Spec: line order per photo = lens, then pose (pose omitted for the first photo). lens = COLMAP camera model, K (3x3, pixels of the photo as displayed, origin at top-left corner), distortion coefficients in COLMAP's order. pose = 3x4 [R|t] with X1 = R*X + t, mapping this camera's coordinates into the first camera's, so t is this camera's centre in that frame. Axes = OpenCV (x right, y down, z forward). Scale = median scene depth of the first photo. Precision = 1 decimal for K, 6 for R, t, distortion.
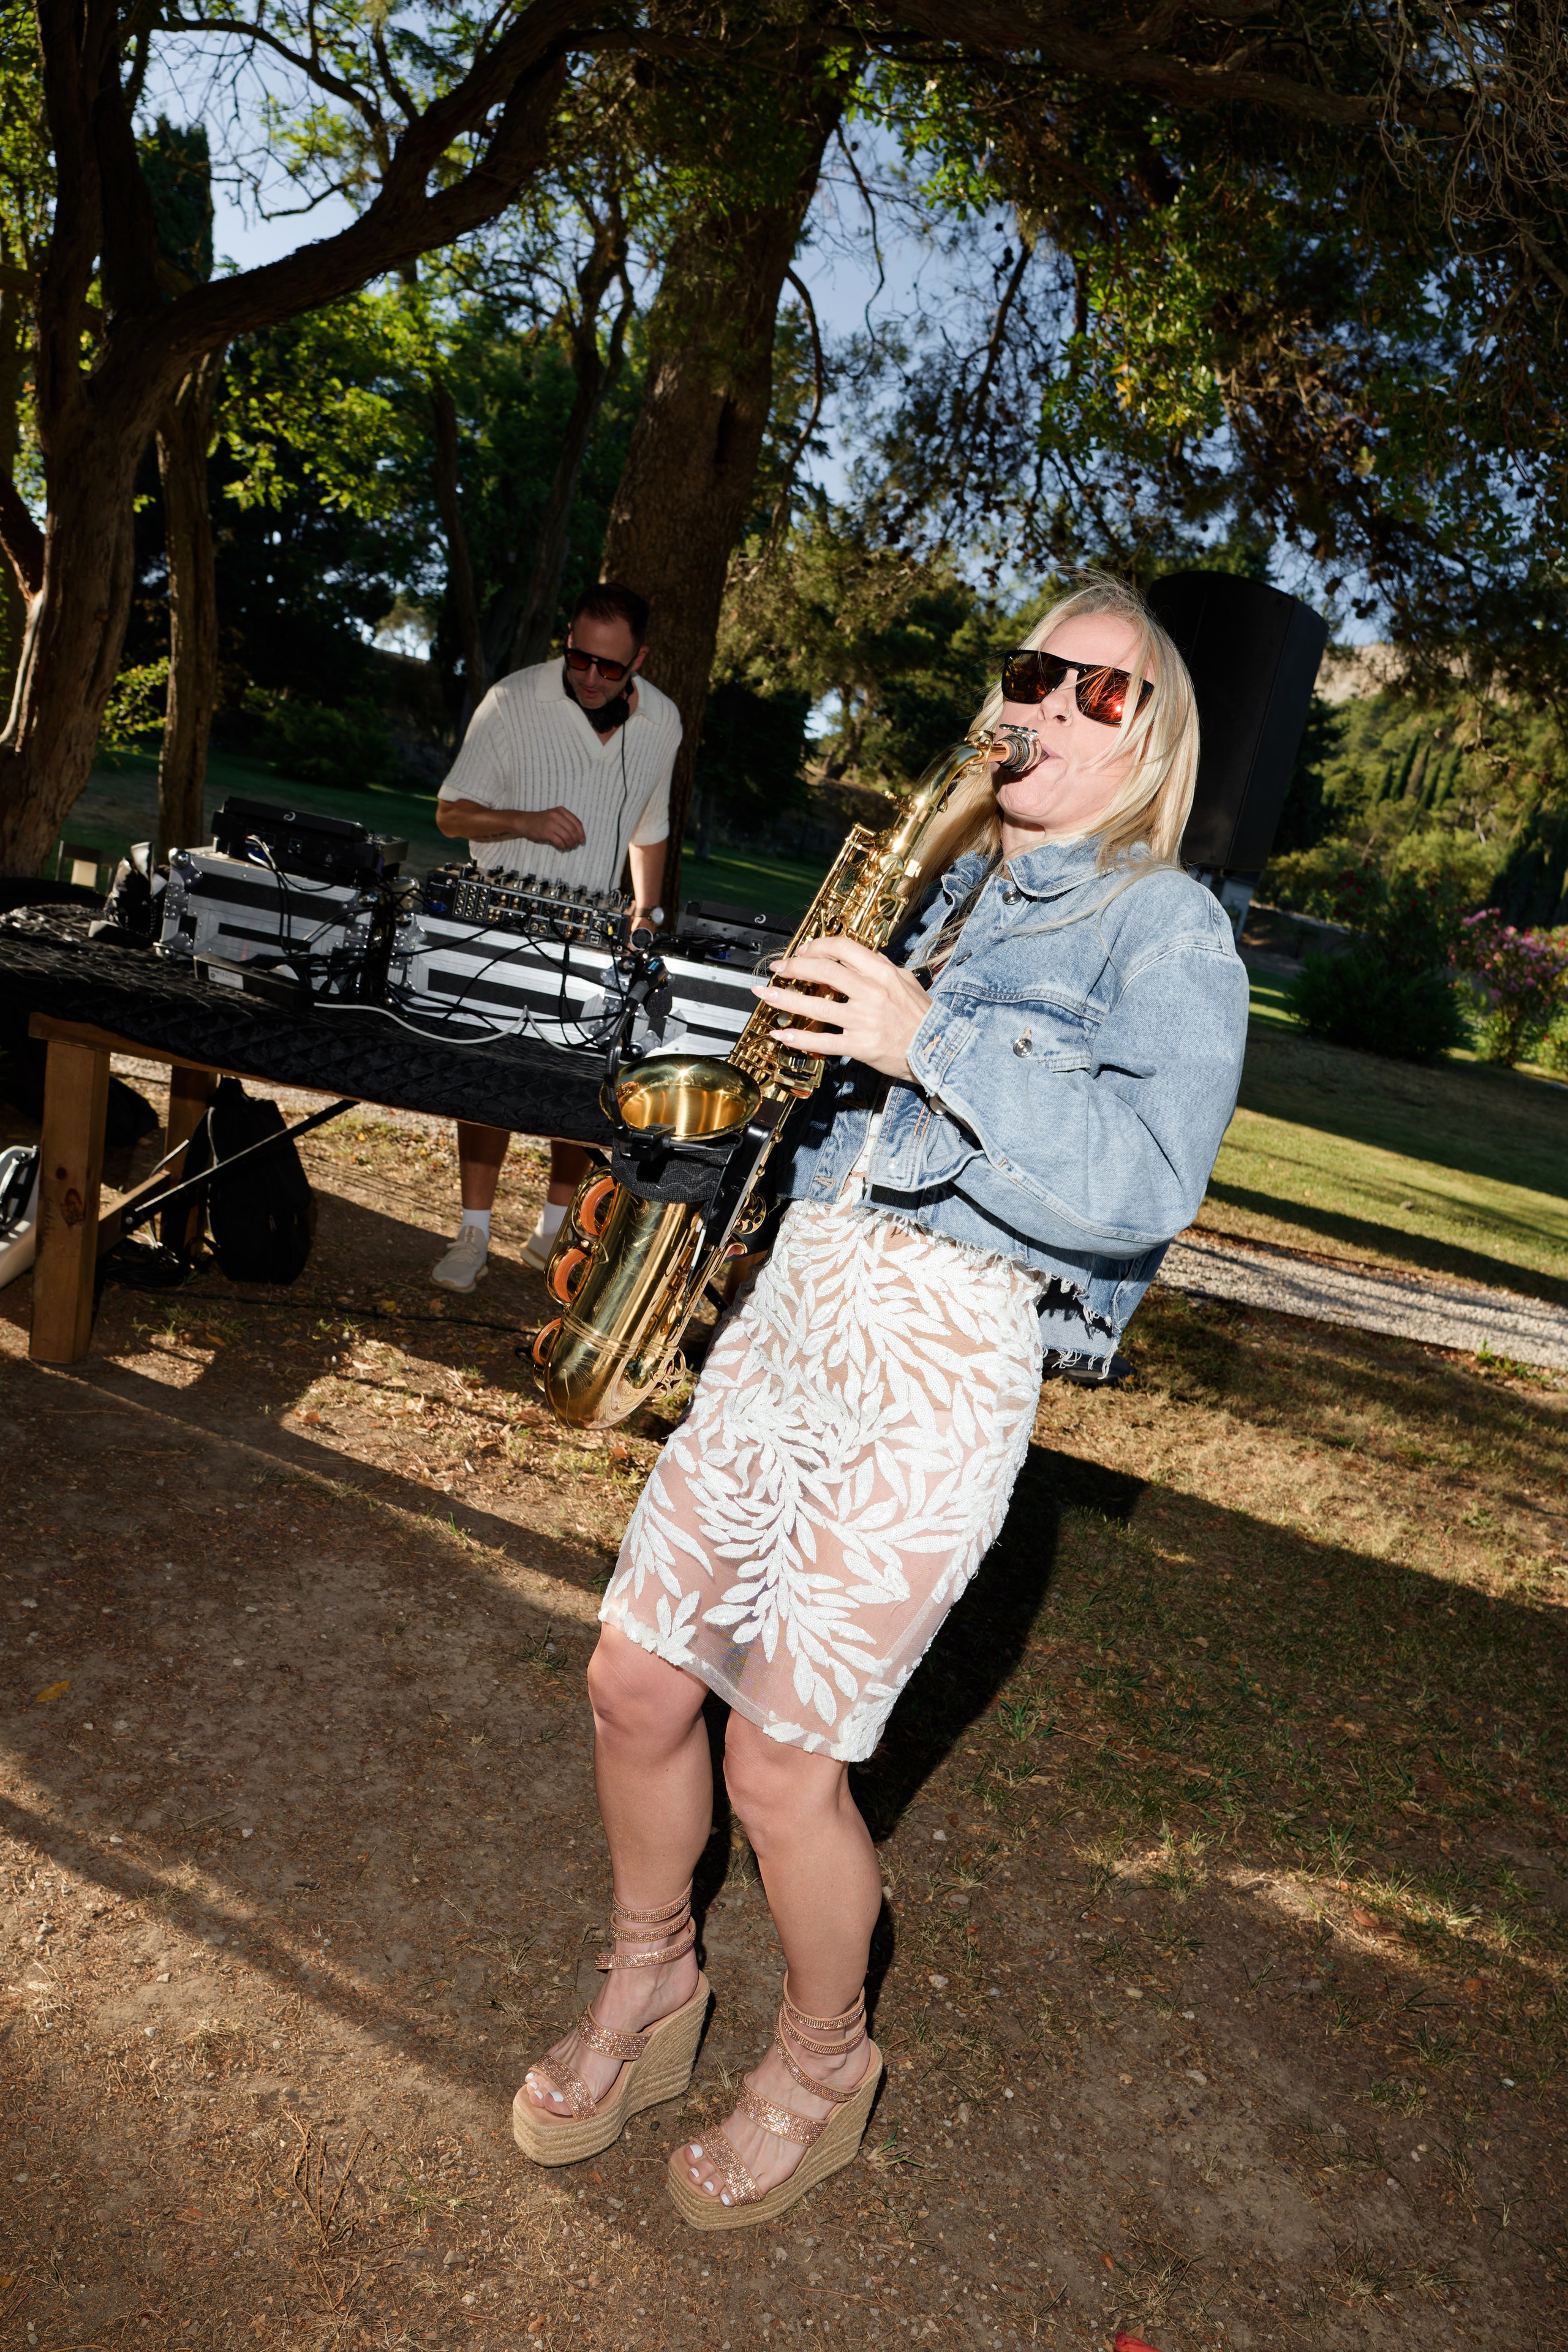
lens RADIAL K [[1708.2, 0, 801.3], [0, 1708.2, 1181.2], [0, 0, 1]] dist [0.001504, 0.000837]
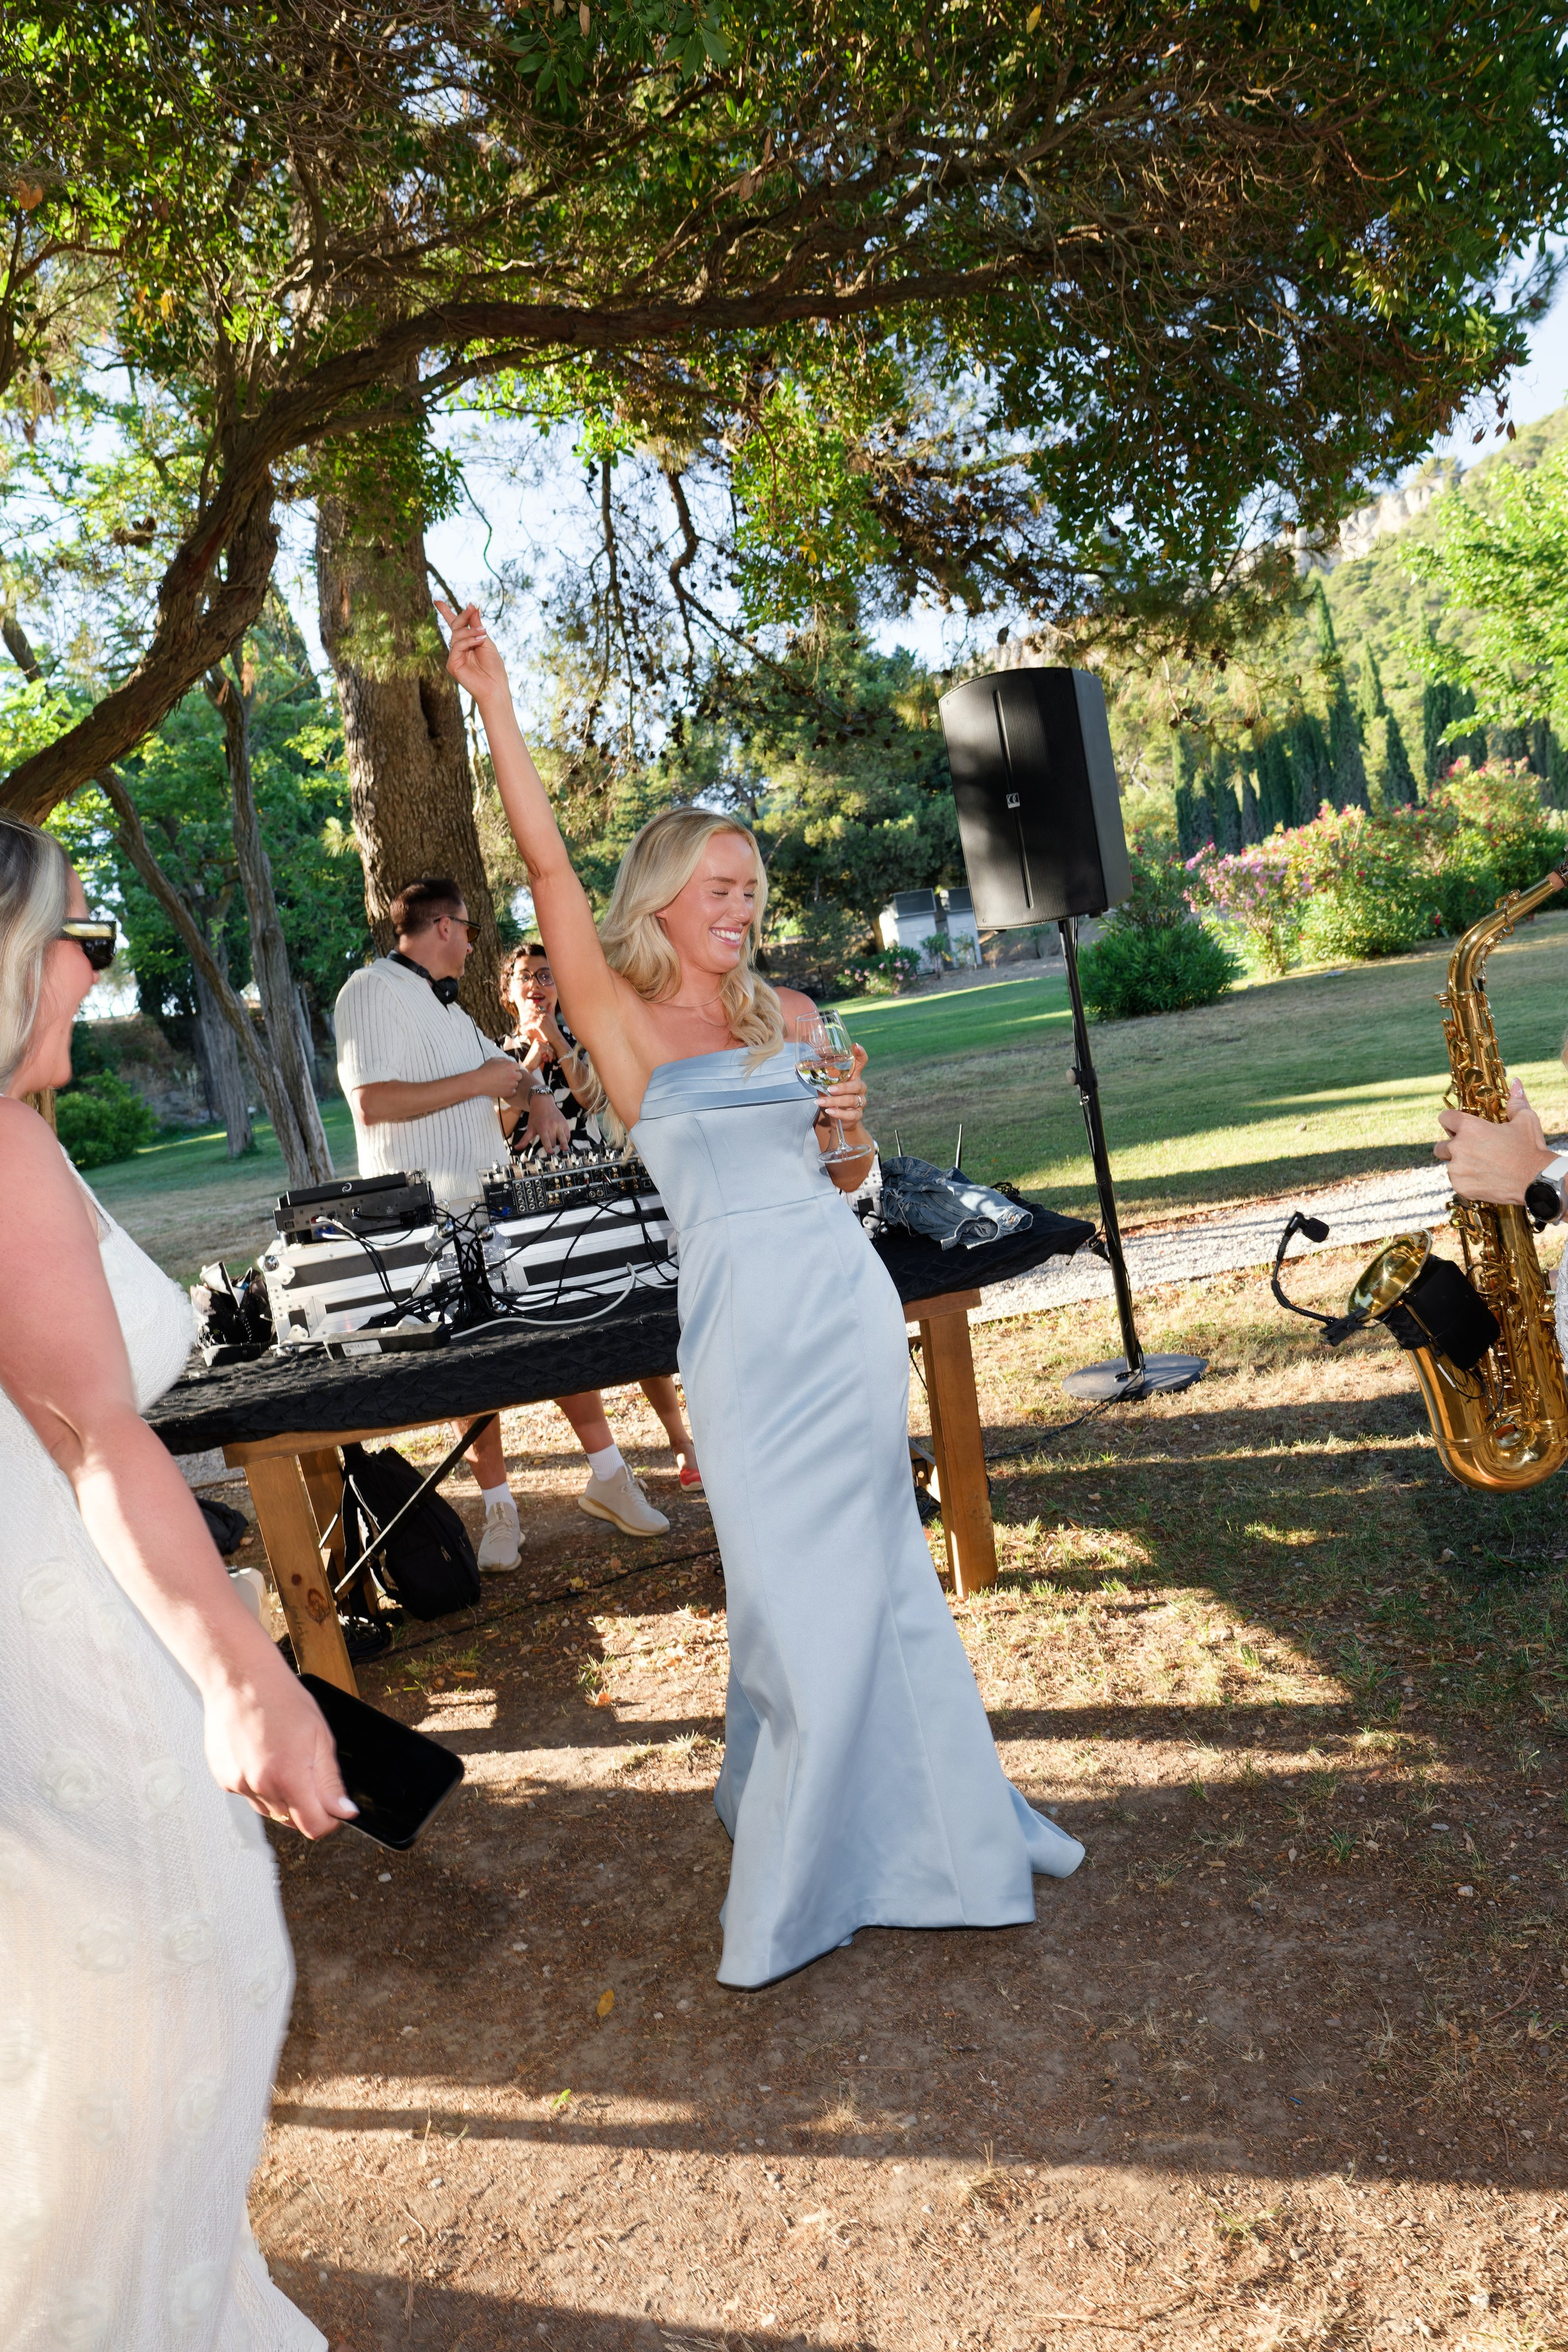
lens RADIAL K [[1697.4, 0, 772.9], [0, 1697.4, 1172.9], [0, 0, 1]] dist [-0.004629, 0.003649]
pose [[0.916324, -0.388578, 0.096739, -0.048893], [0.395651, 0.915796, -0.069121, -0.013499], [-0.061734, 0.101612, 0.992907, -0.025419]]
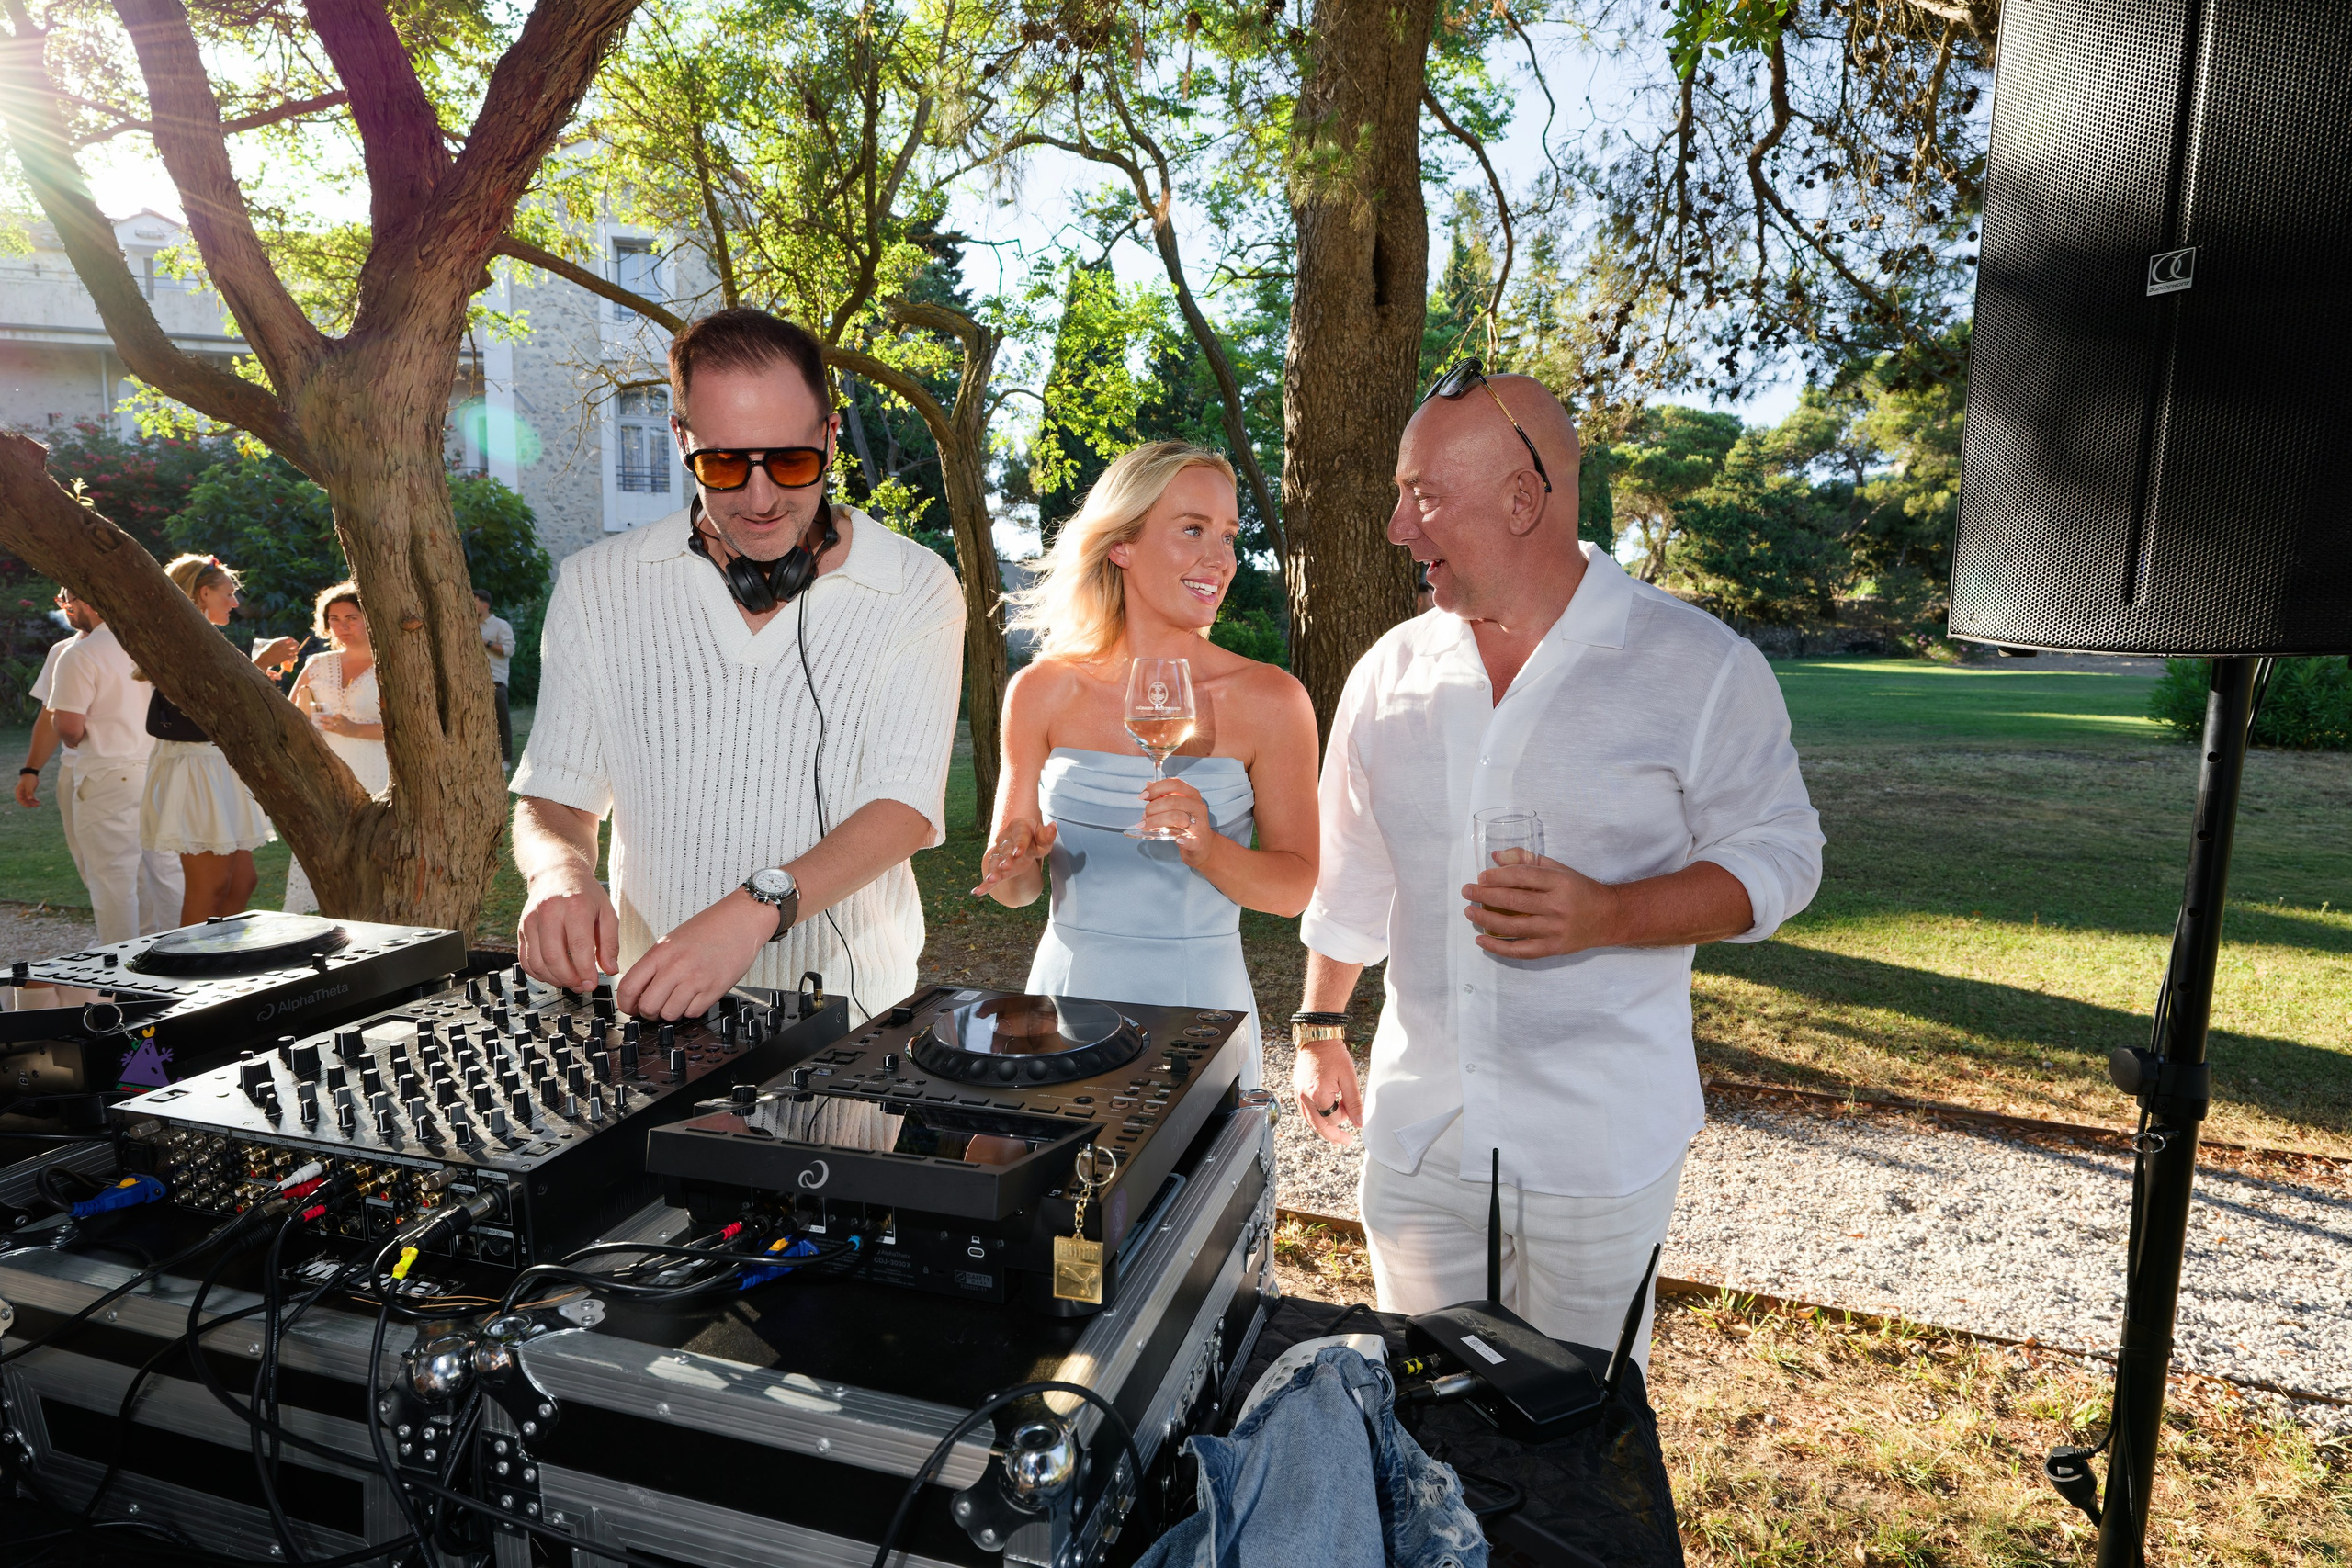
lens RADIAL K [[1237.8, 0, 1176.0], [0, 1237.8, 784.0], [0, 0, 1]] dist [0.020193, 0.000272]
pose [[0.920201, -0.158096, -0.358100, 0.042307], [0.115931, 0.983841, -0.136445, -0.060795], [0.373885, 0.084042, 0.923660, 0.270026]]
